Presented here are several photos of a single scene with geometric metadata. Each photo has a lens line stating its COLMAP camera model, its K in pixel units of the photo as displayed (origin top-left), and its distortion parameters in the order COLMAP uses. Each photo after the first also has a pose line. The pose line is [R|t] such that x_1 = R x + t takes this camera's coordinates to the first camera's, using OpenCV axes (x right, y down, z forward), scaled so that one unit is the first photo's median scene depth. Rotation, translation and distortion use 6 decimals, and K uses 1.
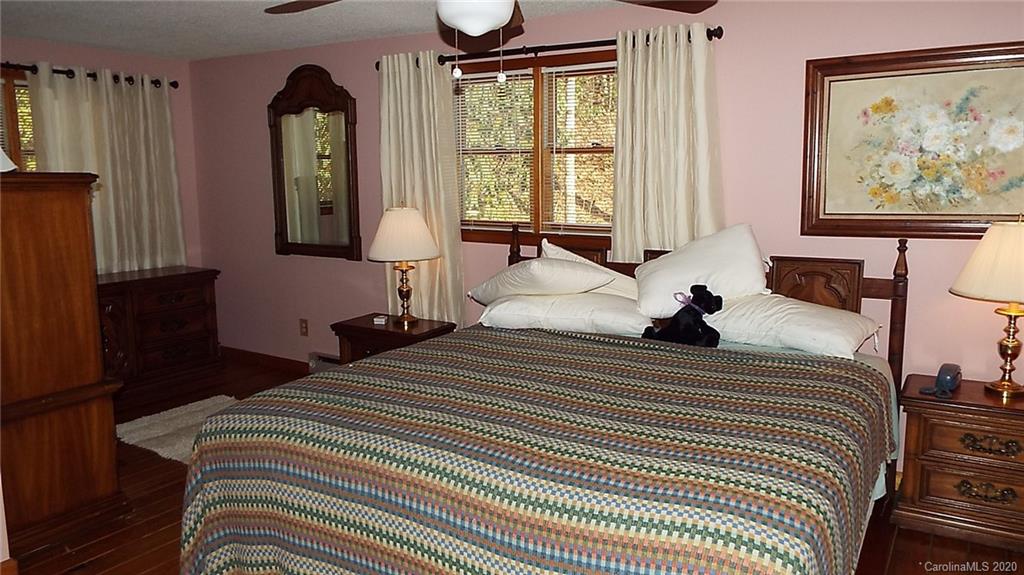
lens RADIAL K [[763.4, 0, 512.0], [0, 763.4, 287.5], [0, 0, 1]] dist [0.001580, 0.001431]
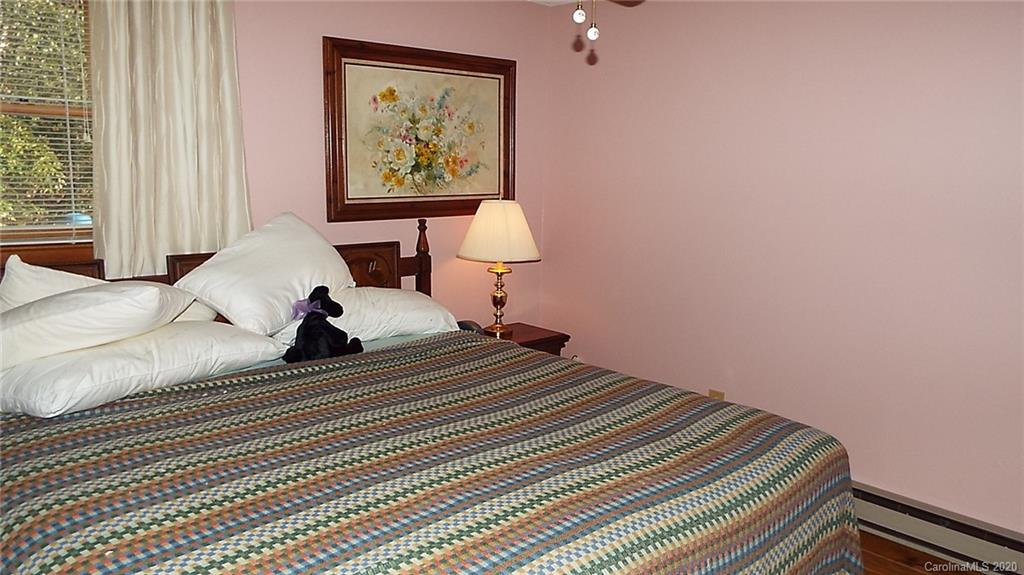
lens RADIAL K [[744.2, 0, 526.8], [0, 744.2, 294.1], [0, 0, 1]] dist [-0.017554, 0.007978]
pose [[0.276902, -0.149877, 0.949138, -0.481329], [0.120657, 0.985366, 0.120397, -0.066622], [-0.953293, 0.081182, 0.290933, 0.541339]]
